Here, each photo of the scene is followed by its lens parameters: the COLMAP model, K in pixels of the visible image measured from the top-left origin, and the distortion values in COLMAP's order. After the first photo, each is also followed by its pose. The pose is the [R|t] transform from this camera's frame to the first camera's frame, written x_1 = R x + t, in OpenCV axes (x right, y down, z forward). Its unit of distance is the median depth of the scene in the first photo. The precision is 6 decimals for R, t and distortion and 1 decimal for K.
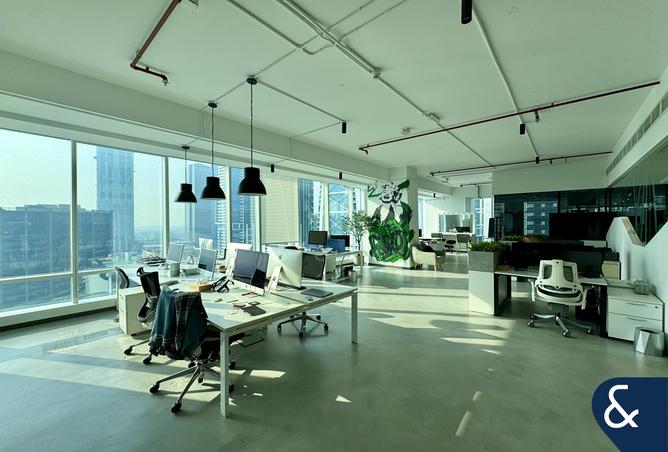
lens RADIAL K [[265.4, 0, 332.3], [0, 265.4, 223.9], [0, 0, 1]] dist [-0.000899, -0.000011]
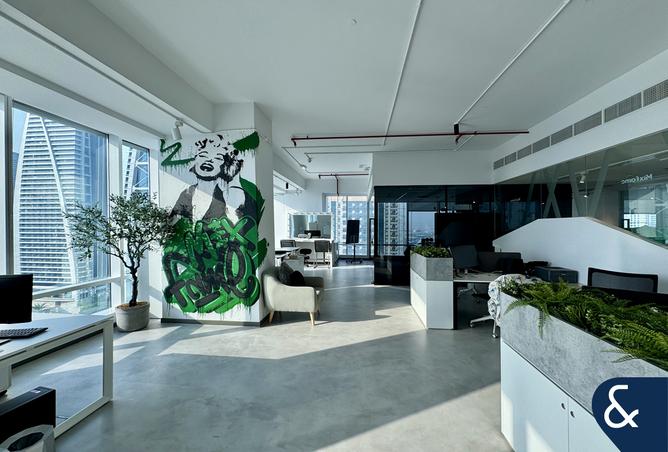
lens RADIAL K [[265.4, 0, 332.3], [0, 265.4, 223.9], [0, 0, 1]] dist [-0.000899, -0.000011]
pose [[0.817524, 0.006551, 0.575857, 0.121060], [-0.001195, 0.999952, -0.009680, -0.001654], [-0.575893, 0.007225, 0.817493, 0.517639]]
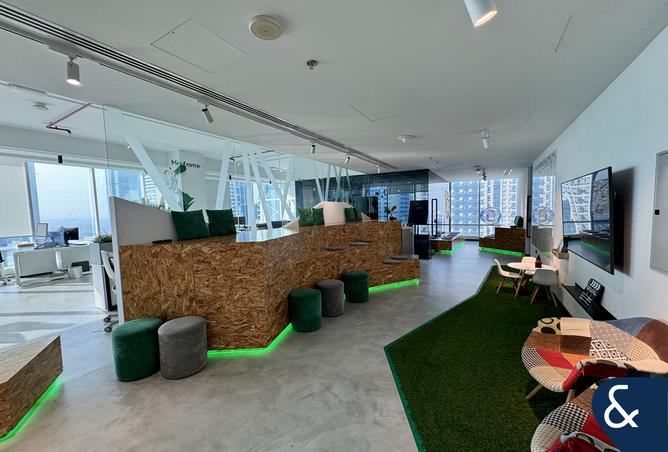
lens RADIAL K [[265.4, 0, 332.3], [0, 265.4, 223.9], [0, 0, 1]] dist [-0.000899, -0.000011]
pose [[0.983336, -0.034765, 0.178443, 0.598896], [0.026392, 0.998446, 0.049084, 0.008463], [-0.179872, -0.043556, 0.982725, -0.016925]]
